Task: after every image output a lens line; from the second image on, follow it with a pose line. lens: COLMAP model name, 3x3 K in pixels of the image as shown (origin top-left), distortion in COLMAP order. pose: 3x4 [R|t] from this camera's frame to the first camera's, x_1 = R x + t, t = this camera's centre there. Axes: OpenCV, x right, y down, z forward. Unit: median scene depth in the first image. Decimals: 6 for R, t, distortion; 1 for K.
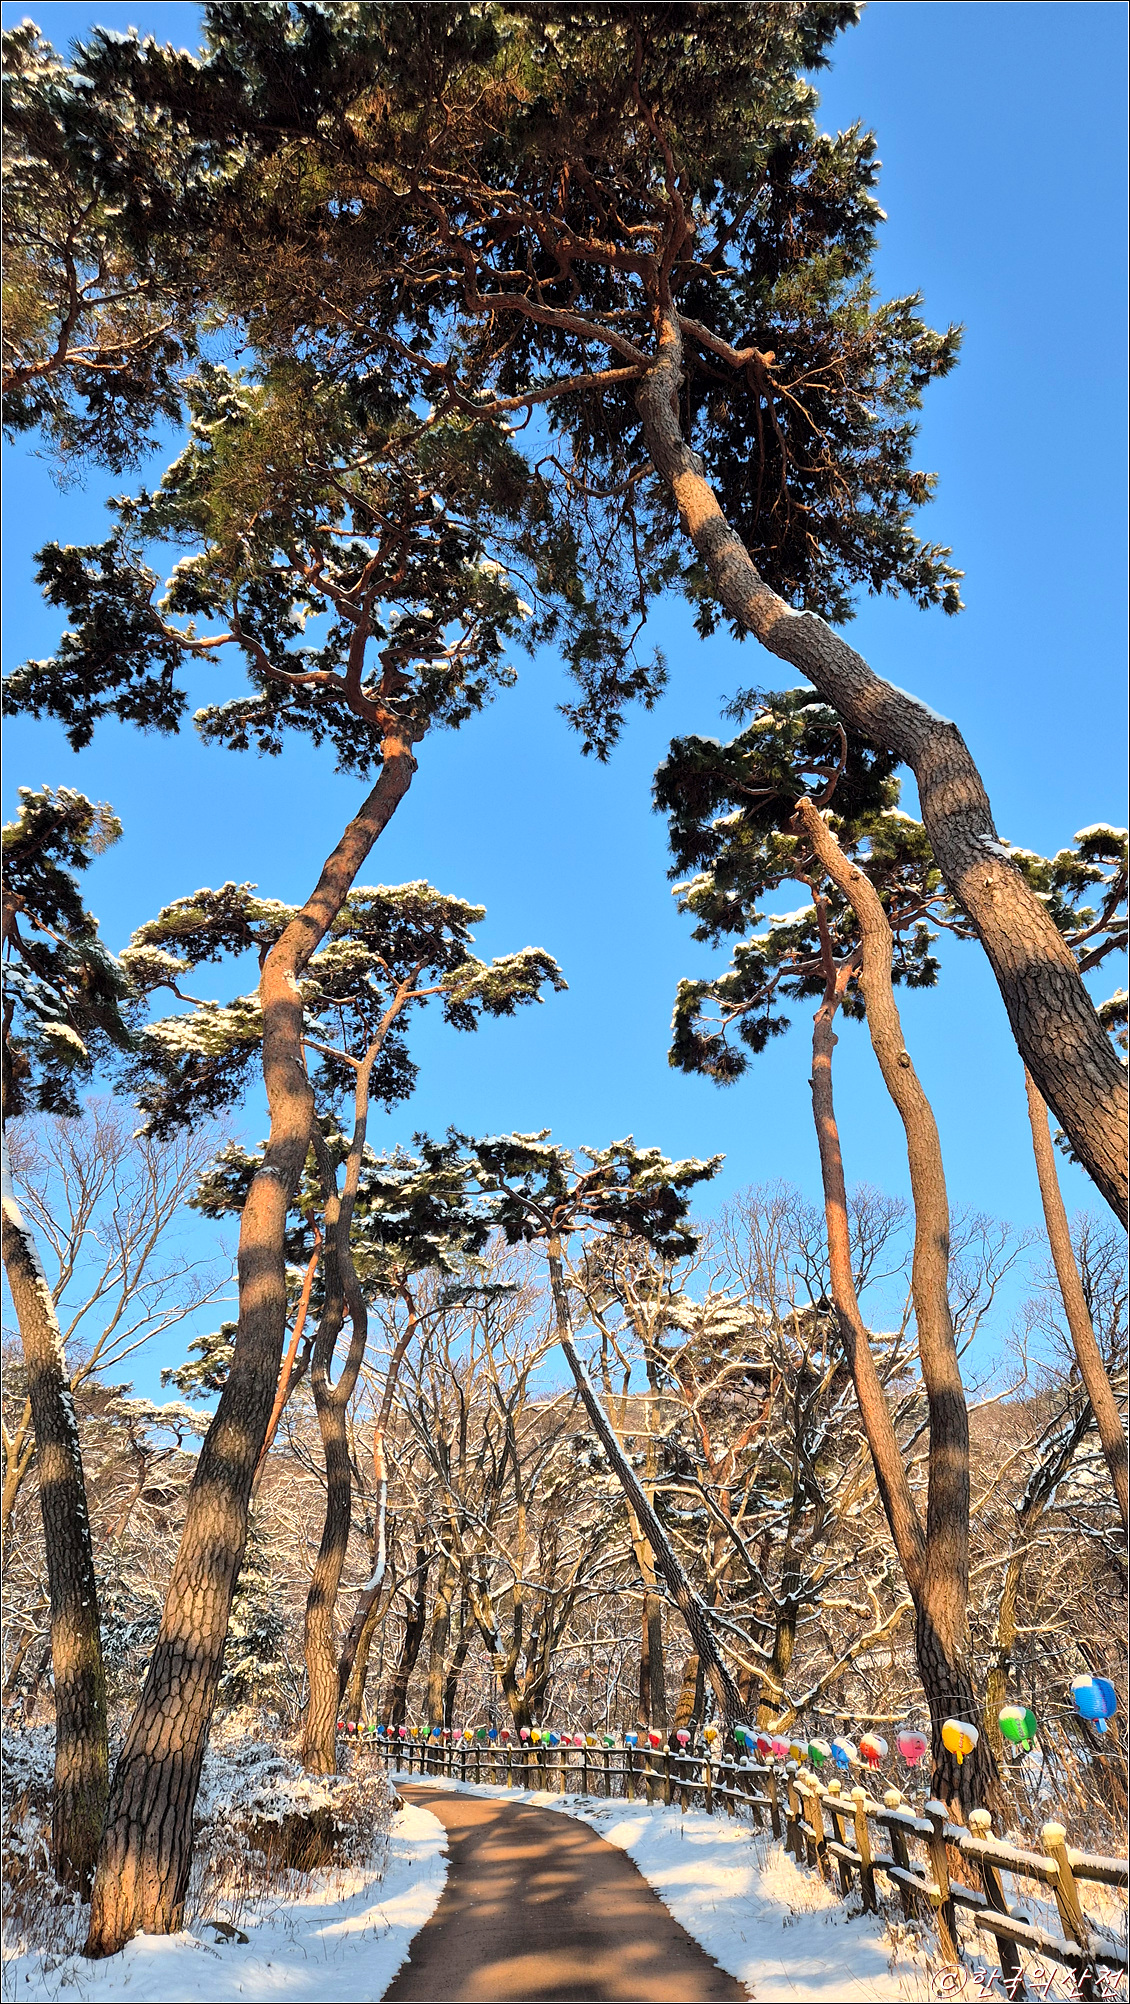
lens RADIAL K [[1317.5, 0, 565.0], [0, 1317.5, 1002.0], [0, 0, 1]] dist [0.037819, 0.000892]
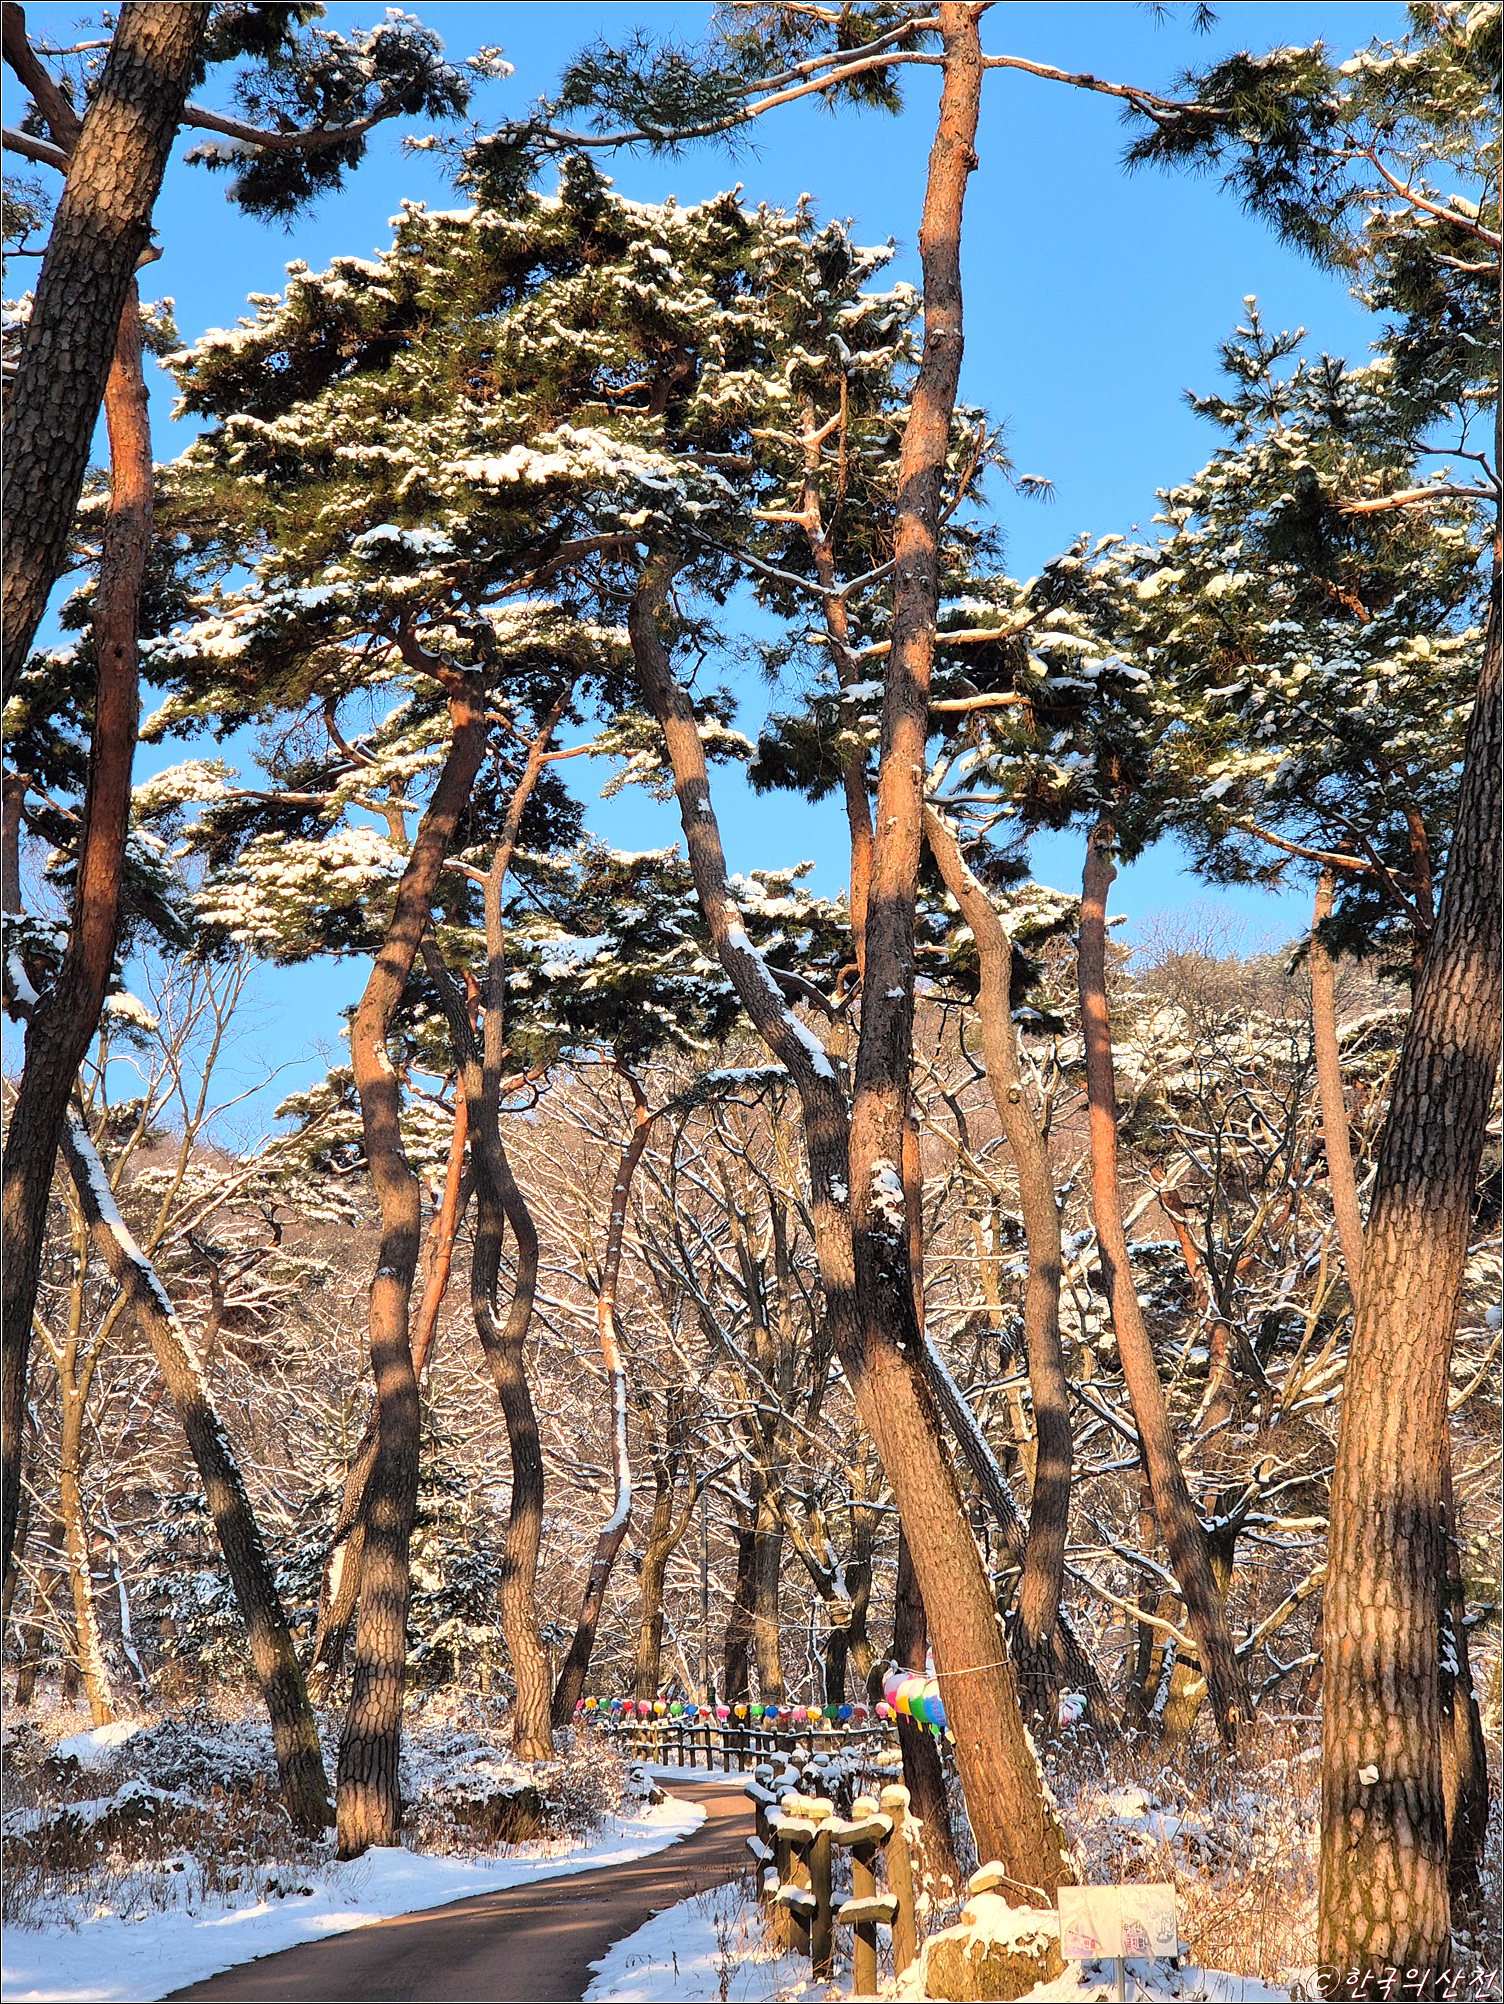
lens RADIAL K [[4364.0, 0, 752.0], [0, 4364.0, 1002.0], [0, 0, 1]] dist [-0.833762, 16.698835]
pose [[0.987884, -0.057088, -0.144314, 0.267679], [0.101977, 0.939741, 0.326325, -0.541137], [0.116988, -0.337088, 0.934176, -0.989736]]
